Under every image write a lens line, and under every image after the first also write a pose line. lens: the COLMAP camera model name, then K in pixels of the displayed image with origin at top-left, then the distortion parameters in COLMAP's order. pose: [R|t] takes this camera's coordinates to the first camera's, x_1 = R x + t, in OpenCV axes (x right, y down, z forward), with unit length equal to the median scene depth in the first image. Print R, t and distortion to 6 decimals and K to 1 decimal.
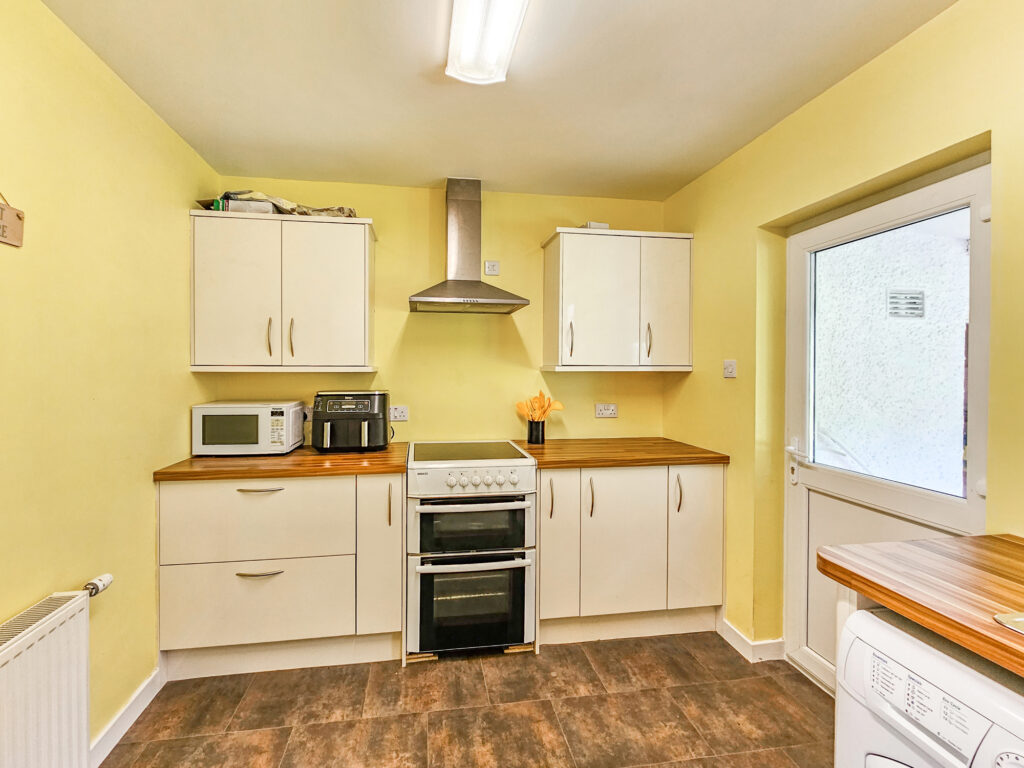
lens RADIAL K [[433.3, 0, 510.9], [0, 433.3, 370.3], [0, 0, 1]] dist [-0.006955, 0.000998]
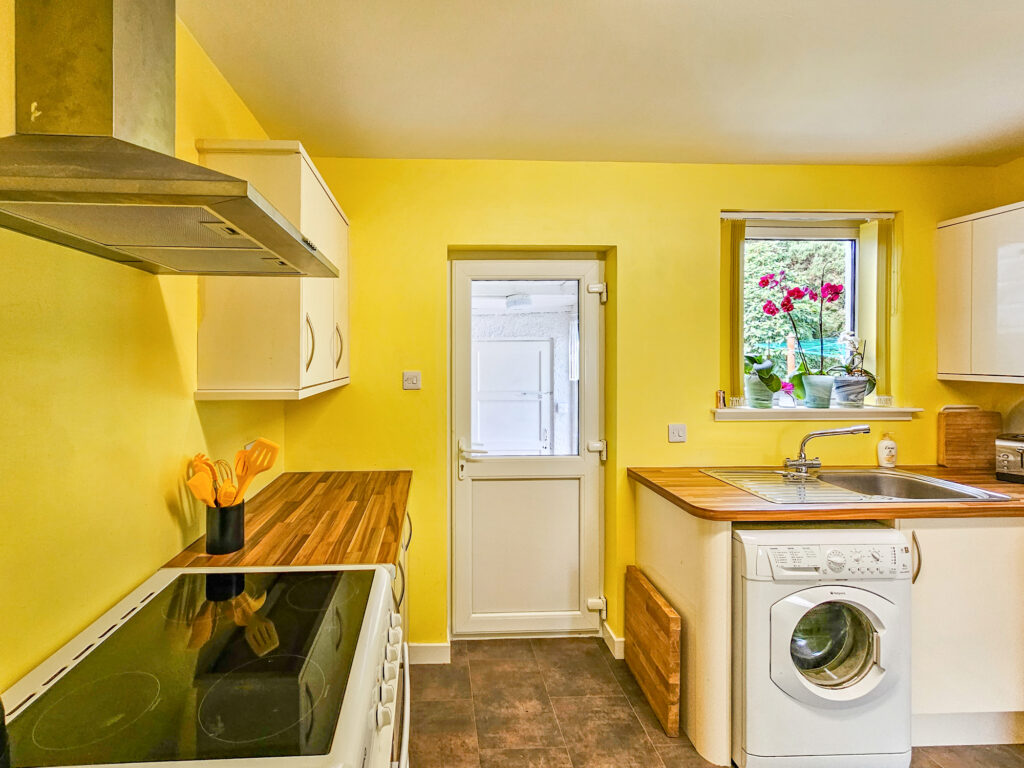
lens RADIAL K [[433.3, 0, 459.9], [0, 433.3, 356.6], [0, 0, 1]] dist [-0.006955, 0.000998]
pose [[0.172727, -0.000507, 0.984970, -0.474815], [0.006570, 0.999978, -0.000637, -0.060507], [-0.984948, 0.006582, 0.172727, 0.811107]]
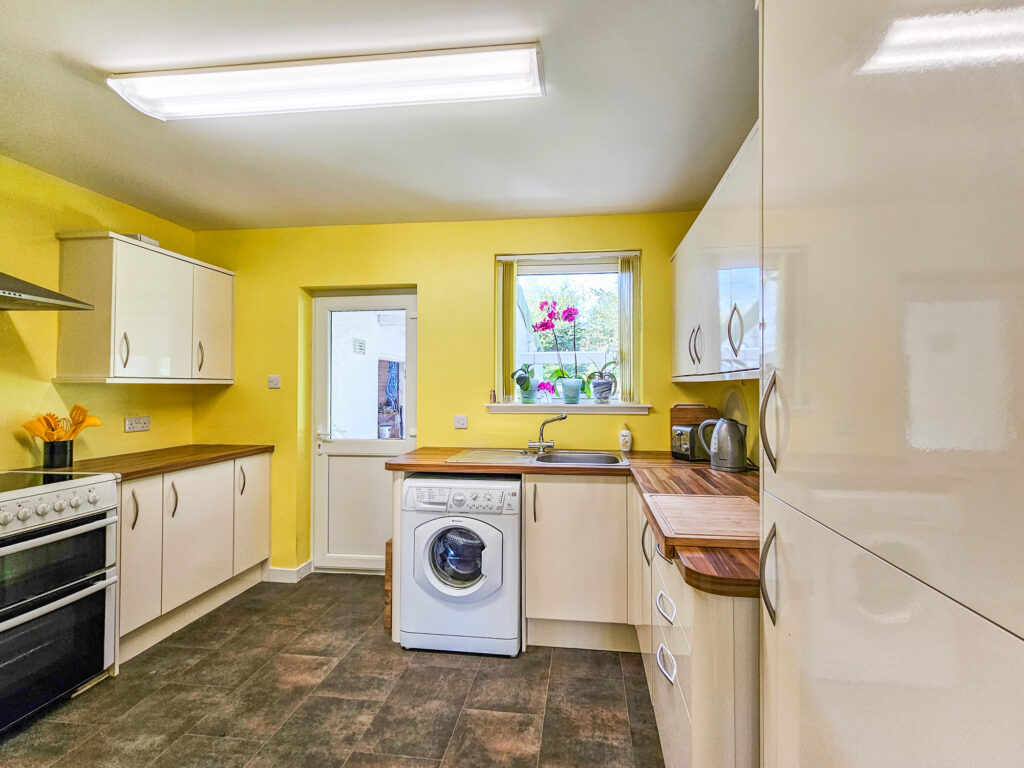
lens RADIAL K [[398.0, 0, 520.0], [0, 398.0, 379.0], [0, 0, 1]] dist [-0.007803, 0.000070]
pose [[0.287275, 0.014992, 0.957731, -0.533759], [0.006702, 0.999822, -0.017661, 0.016825], [-0.957825, 0.011493, 0.287123, -0.123239]]
